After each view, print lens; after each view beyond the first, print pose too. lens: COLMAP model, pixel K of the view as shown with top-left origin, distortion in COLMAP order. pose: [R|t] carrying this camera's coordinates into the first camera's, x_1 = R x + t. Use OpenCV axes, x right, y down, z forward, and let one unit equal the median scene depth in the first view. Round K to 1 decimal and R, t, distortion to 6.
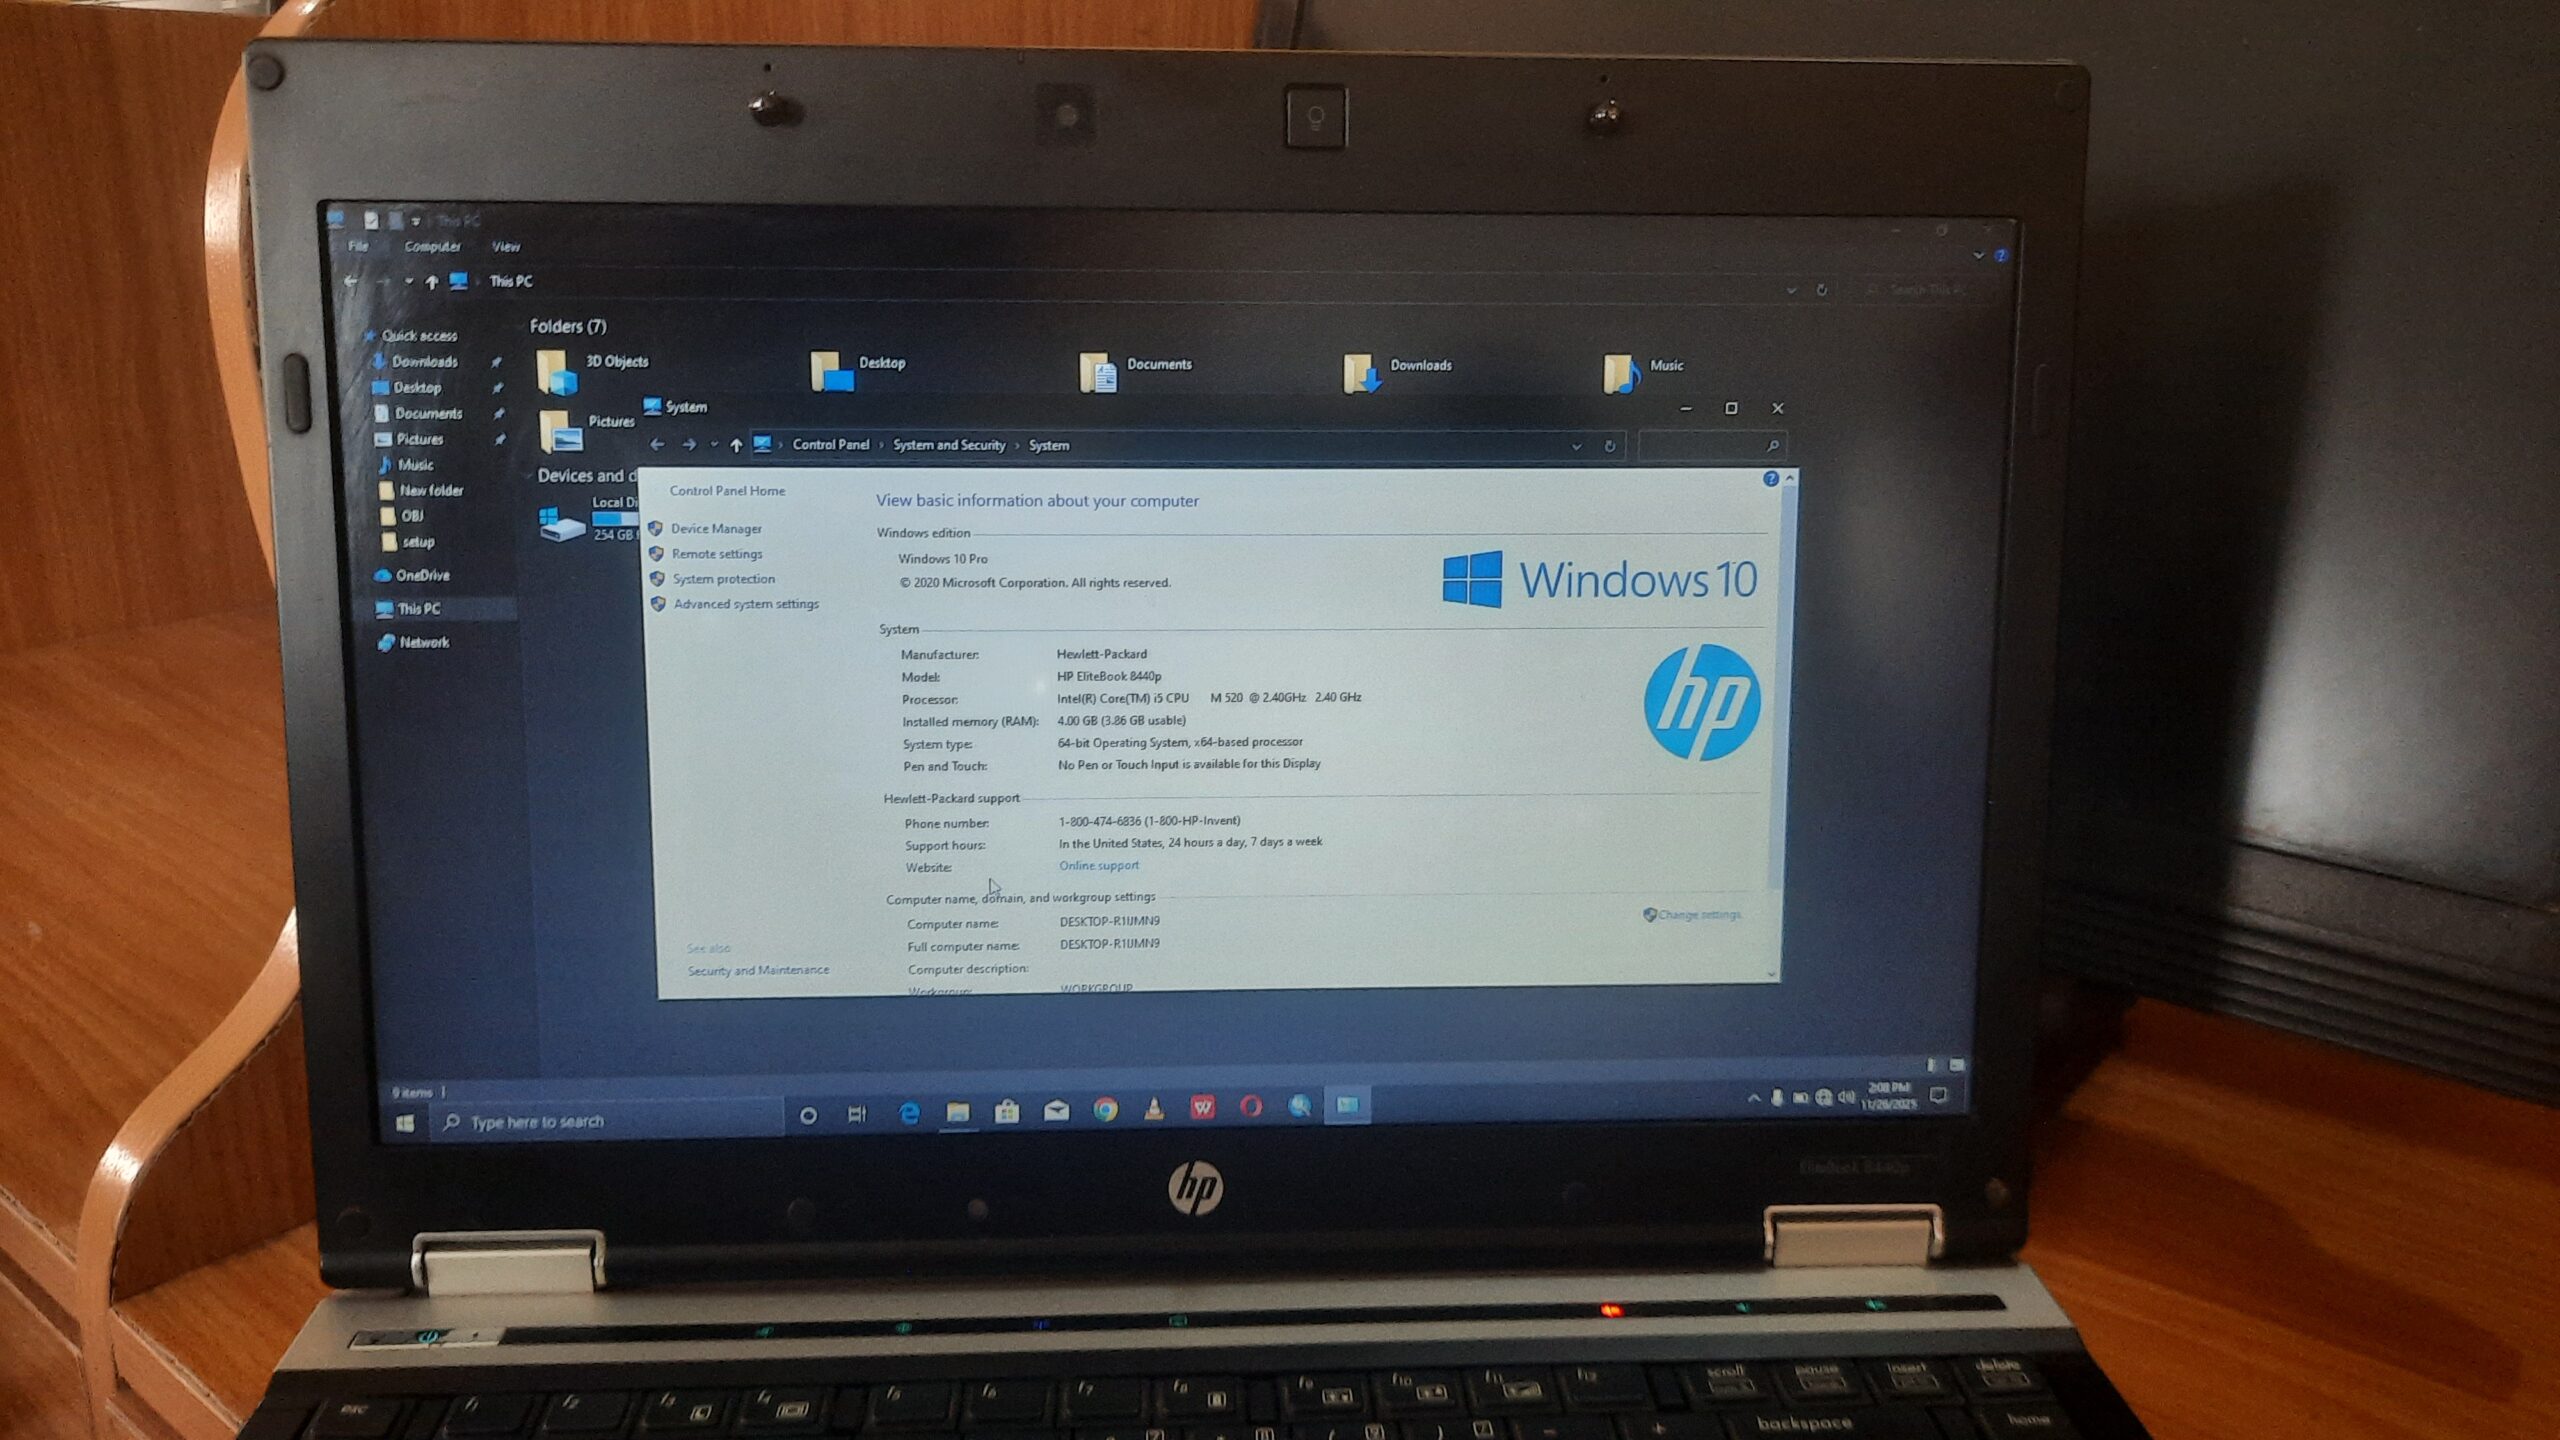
lens RADIAL K [[1918.0, 0, 1280.0], [0, 1918.0, 720.0], [0, 0, 1]] dist [0.044309, -0.092860]
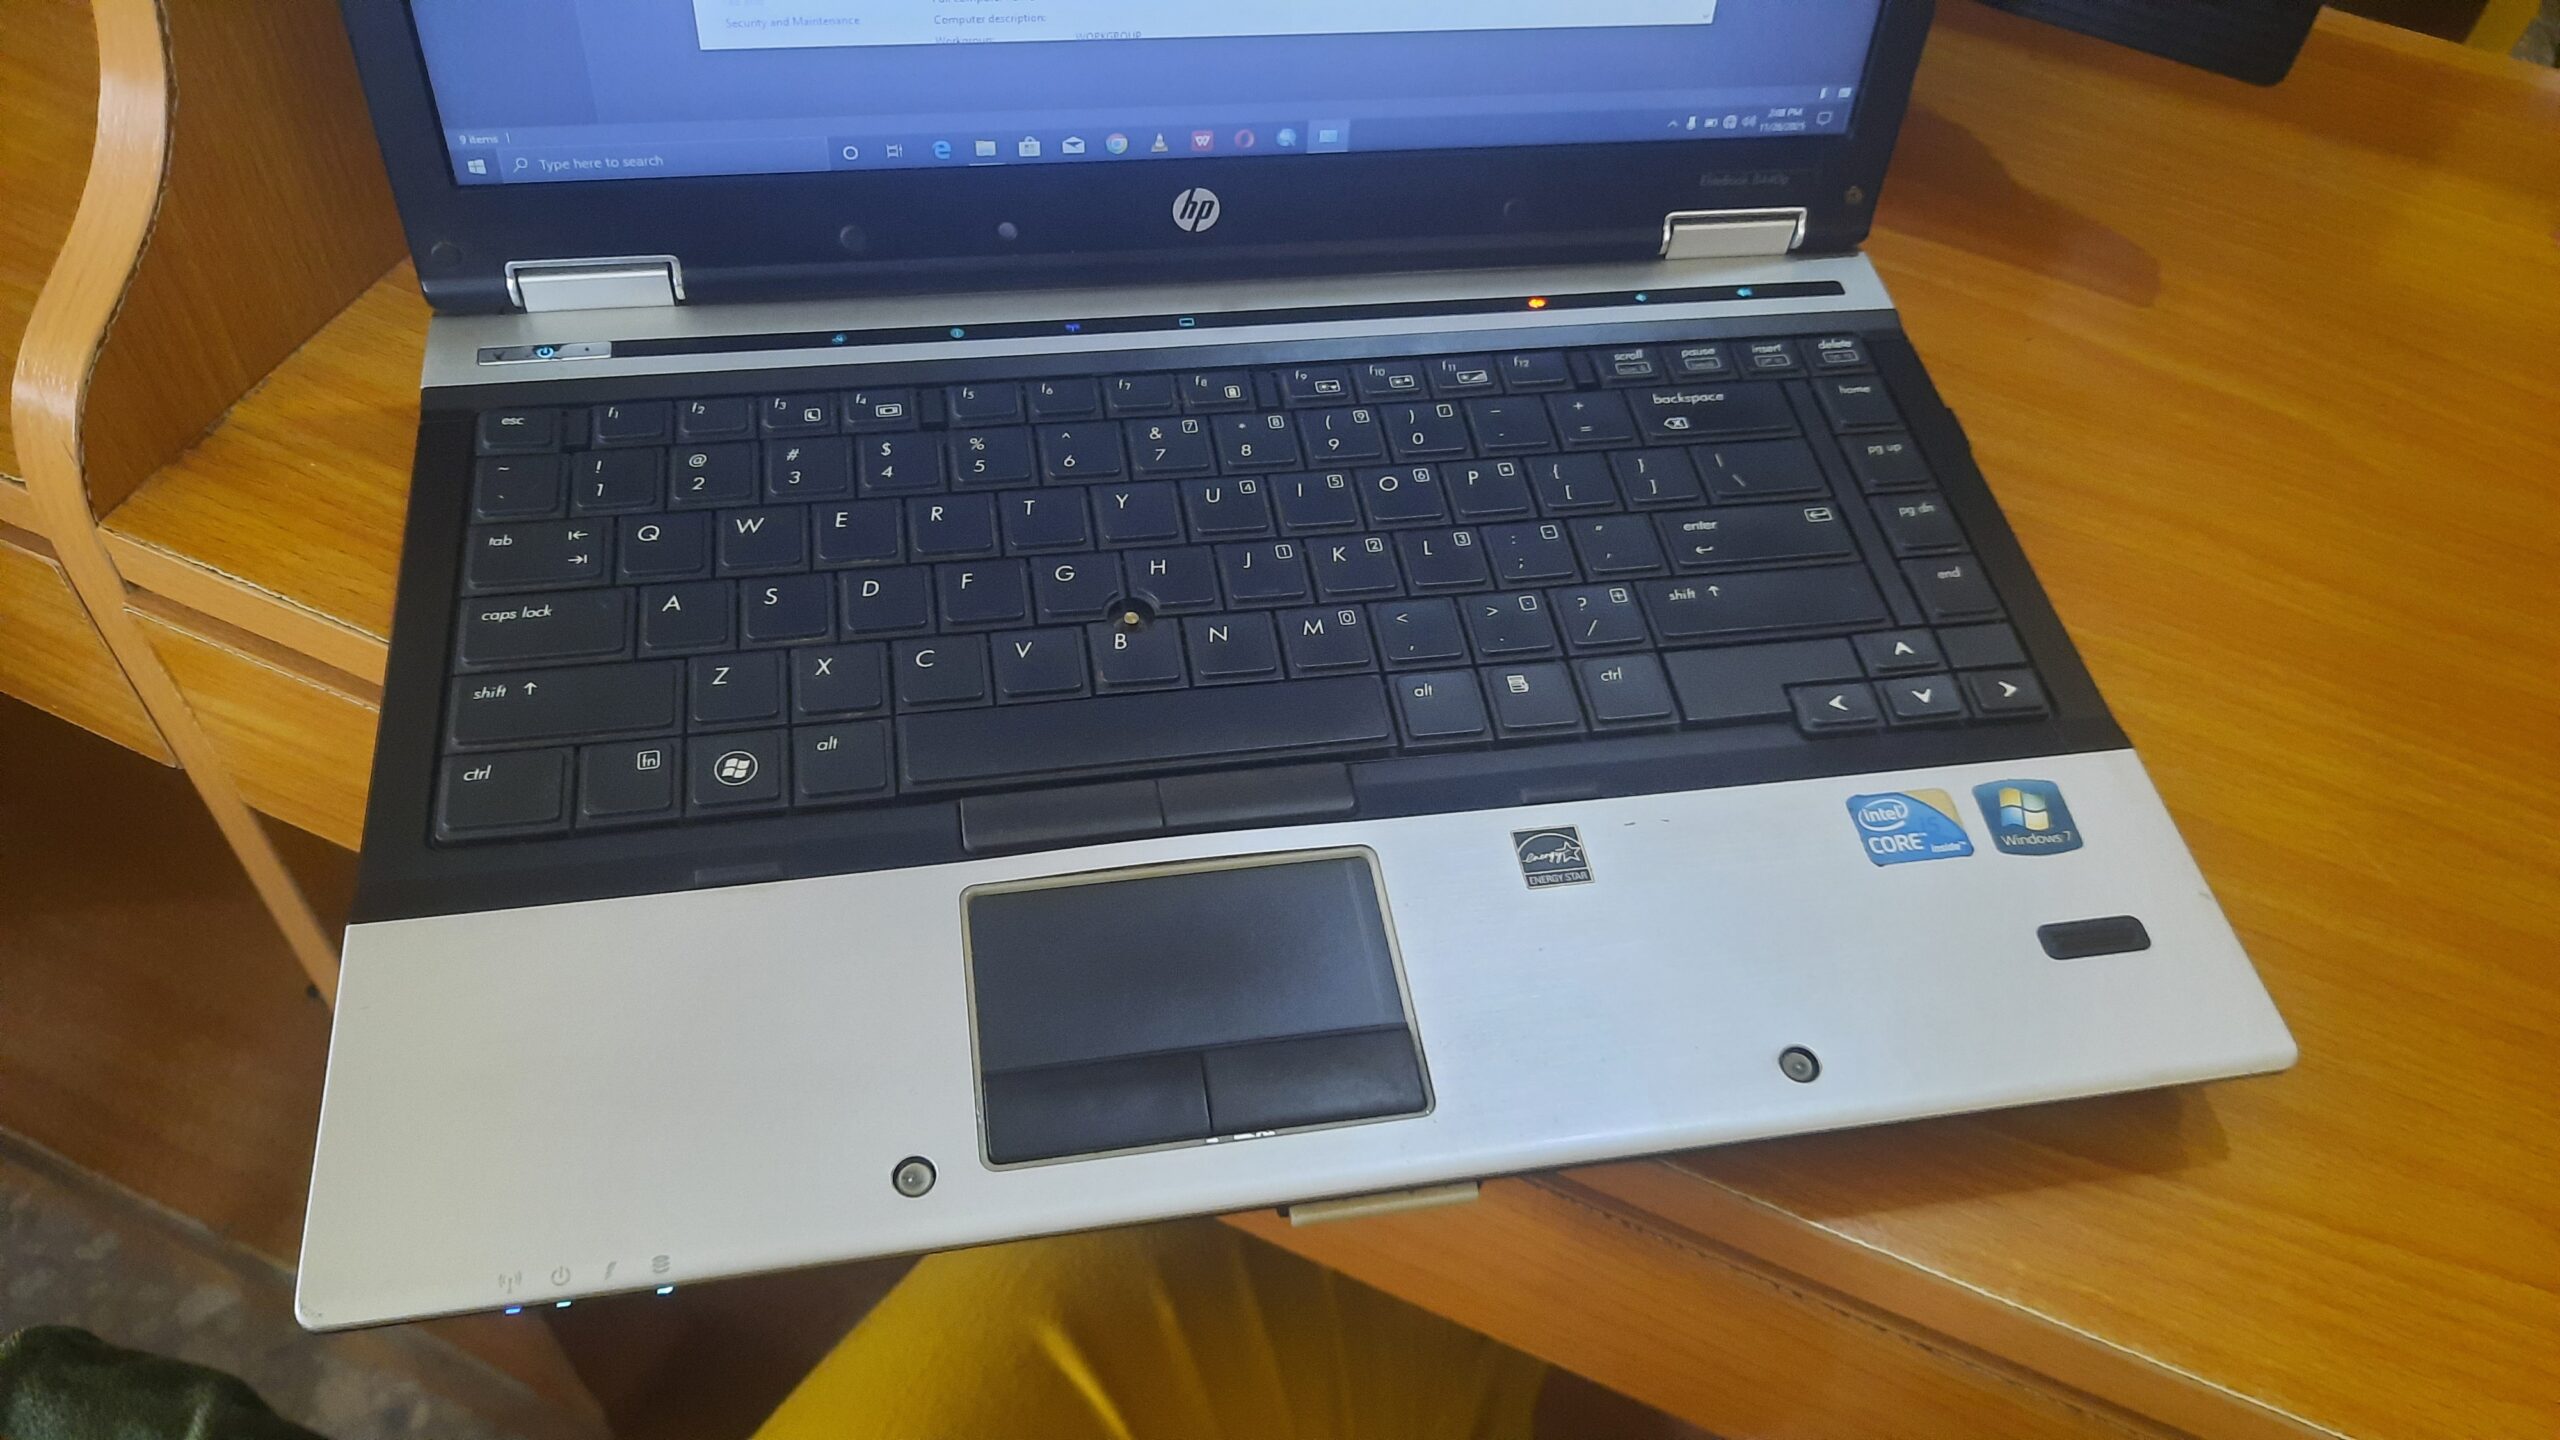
lens RADIAL K [[1918.0, 0, 1280.0], [0, 1918.0, 720.0], [0, 0, 1]] dist [0.044309, -0.092860]
pose [[0.990783, -0.052505, 0.124869, -0.155623], [-0.029638, 0.815465, 0.578047, -0.178264], [-0.132177, -0.576420, 0.806393, -0.119107]]
